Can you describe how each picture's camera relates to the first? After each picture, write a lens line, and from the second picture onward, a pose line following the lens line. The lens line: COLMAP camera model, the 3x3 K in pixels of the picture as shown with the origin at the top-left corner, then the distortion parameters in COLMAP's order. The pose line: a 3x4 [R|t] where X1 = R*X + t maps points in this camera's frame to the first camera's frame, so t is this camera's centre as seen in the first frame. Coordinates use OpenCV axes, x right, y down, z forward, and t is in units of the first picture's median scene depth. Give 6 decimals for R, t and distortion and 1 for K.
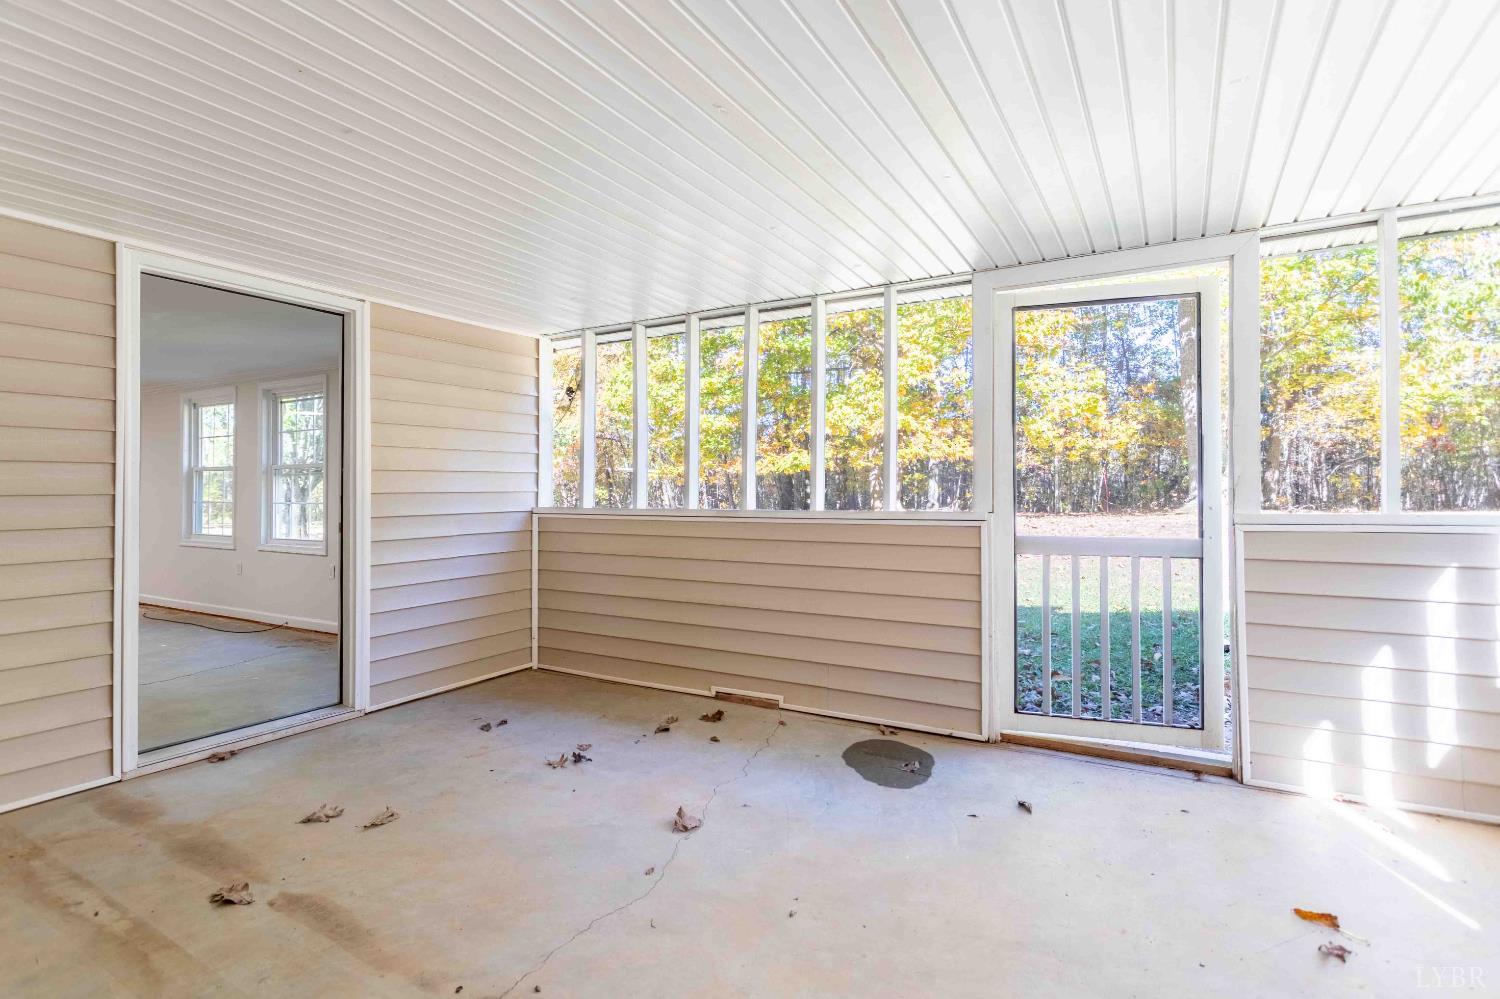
lens RADIAL K [[724.8, 0, 748.7], [0, 724.8, 490.5], [0, 0, 1]] dist [-0.007829, 0.001611]
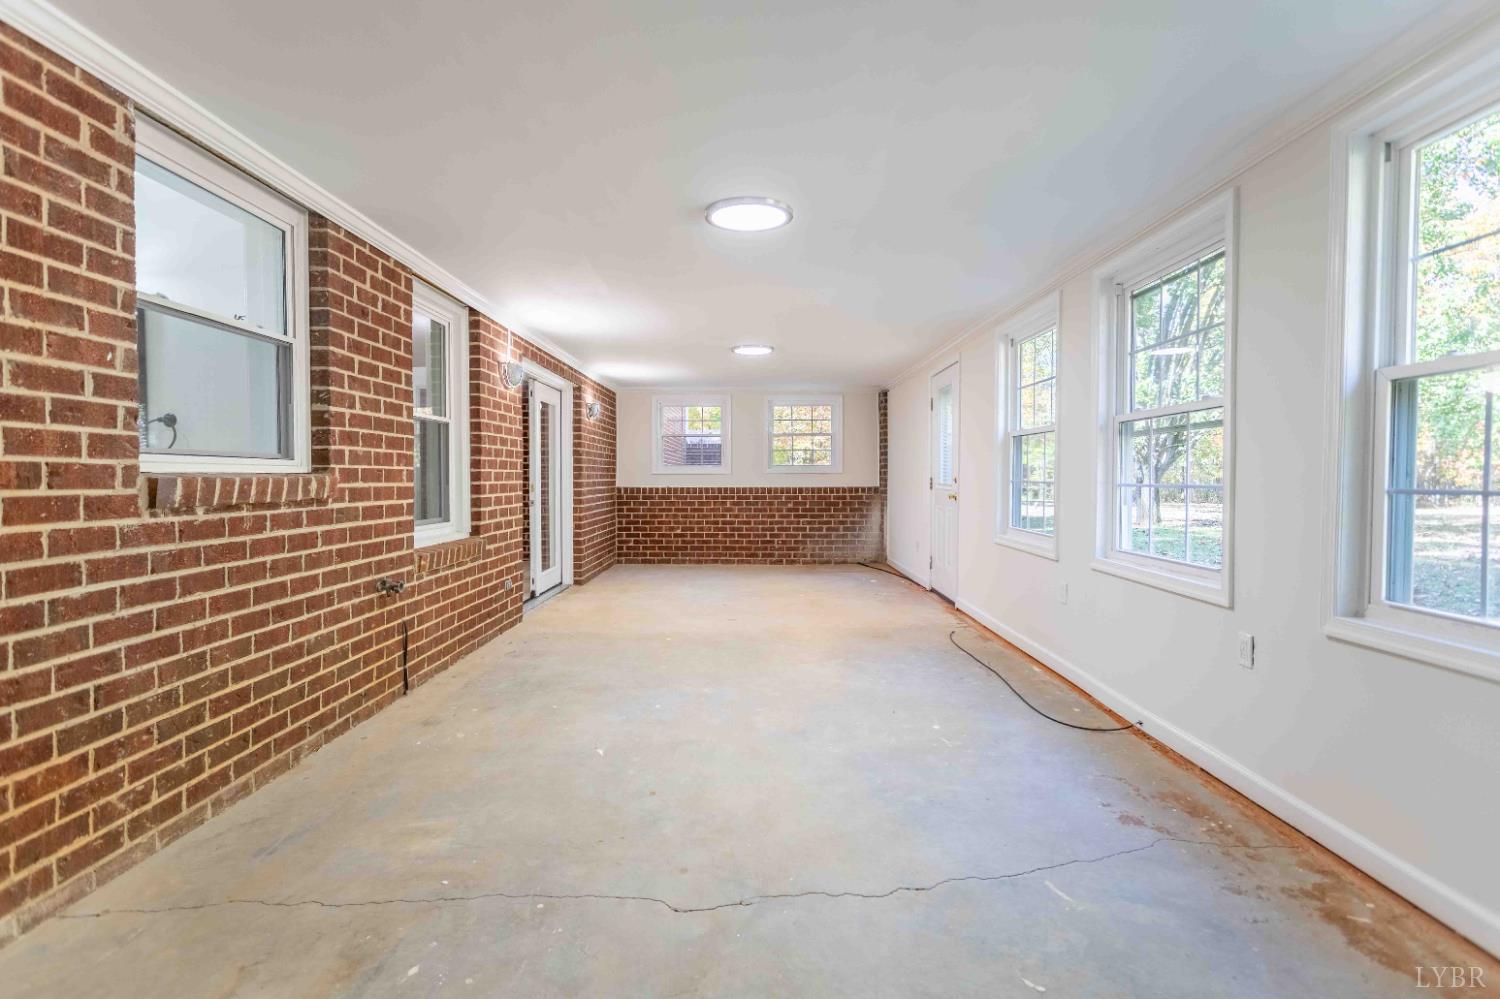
lens RADIAL K [[724.8, 0, 746.3], [0, 724.8, 494.4], [0, 0, 1]] dist [-0.007829, 0.001611]
pose [[0.484941, 0.018949, -0.874341, -0.311457], [0.006530, 0.999659, 0.025287, 0.008557], [0.874522, -0.017972, 0.484652, 0.482769]]
